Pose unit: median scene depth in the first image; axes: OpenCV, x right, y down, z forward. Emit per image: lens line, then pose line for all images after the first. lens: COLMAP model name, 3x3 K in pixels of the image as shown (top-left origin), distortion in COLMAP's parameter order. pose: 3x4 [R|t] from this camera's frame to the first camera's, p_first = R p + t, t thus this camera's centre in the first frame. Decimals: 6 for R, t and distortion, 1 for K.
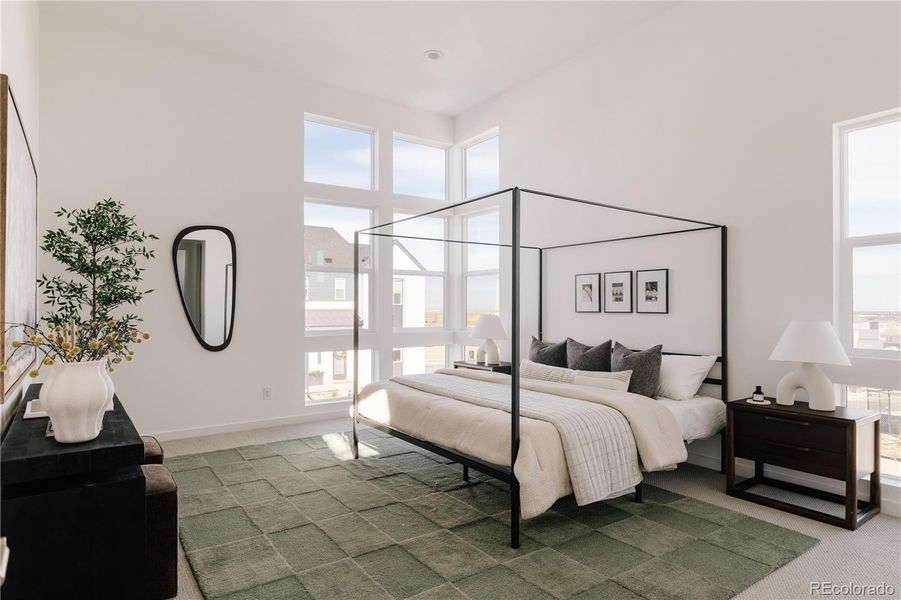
lens RADIAL K [[514.0, 0, 459.1], [0, 514.0, 305.7], [0, 0, 1]] dist [-0.000642, 0.000031]
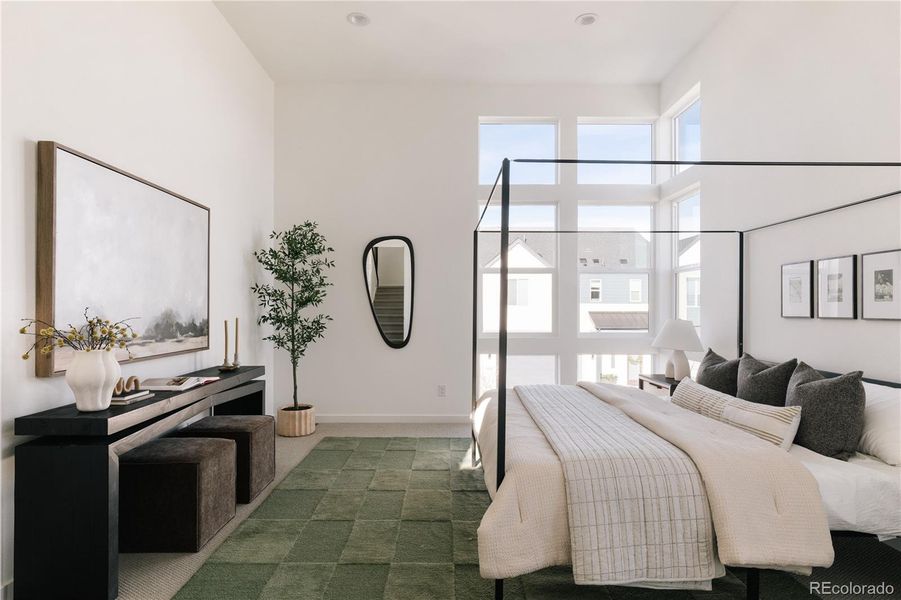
lens RADIAL K [[514.0, 0, 459.1], [0, 514.0, 305.7], [0, 0, 1]] dist [-0.000642, 0.000031]
pose [[0.818316, -0.000796, -0.574768, 0.334751], [-0.001586, 0.999992, -0.003642, 0.000227], [0.574766, 0.003892, 0.818309, 0.201343]]
